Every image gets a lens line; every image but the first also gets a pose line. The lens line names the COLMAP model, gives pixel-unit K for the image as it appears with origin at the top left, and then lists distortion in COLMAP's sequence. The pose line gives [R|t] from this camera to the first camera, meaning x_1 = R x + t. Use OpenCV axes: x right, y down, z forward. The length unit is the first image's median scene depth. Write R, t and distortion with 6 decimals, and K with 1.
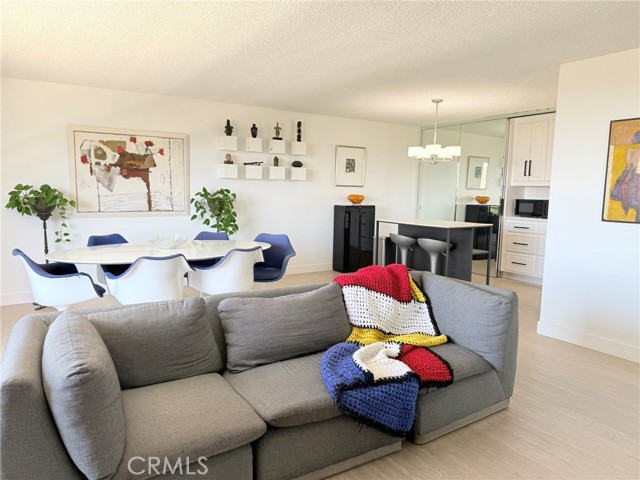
lens RADIAL K [[441.8, 0, 323.8], [0, 441.8, 238.1], [0, 0, 1]] dist [0.080600, -0.138669]
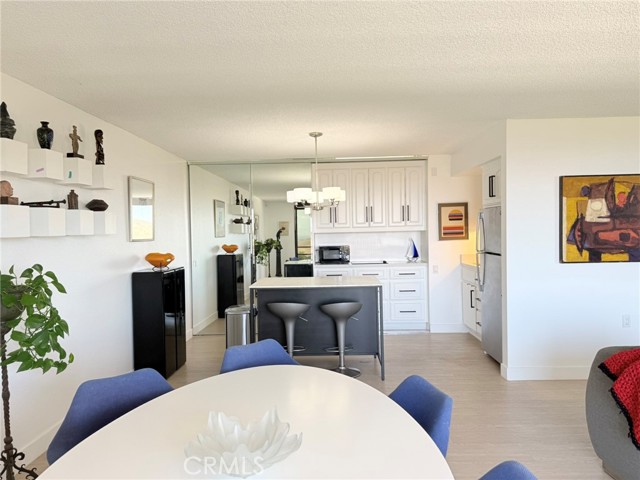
lens RADIAL K [[441.8, 0, 323.8], [0, 441.8, 238.1], [0, 0, 1]] dist [0.080600, -0.138669]
pose [[0.565762, -0.041725, 0.823512, -0.424941], [0.120935, 0.992118, -0.032816, -0.089627], [-0.815652, 0.118157, 0.566349, 0.552831]]
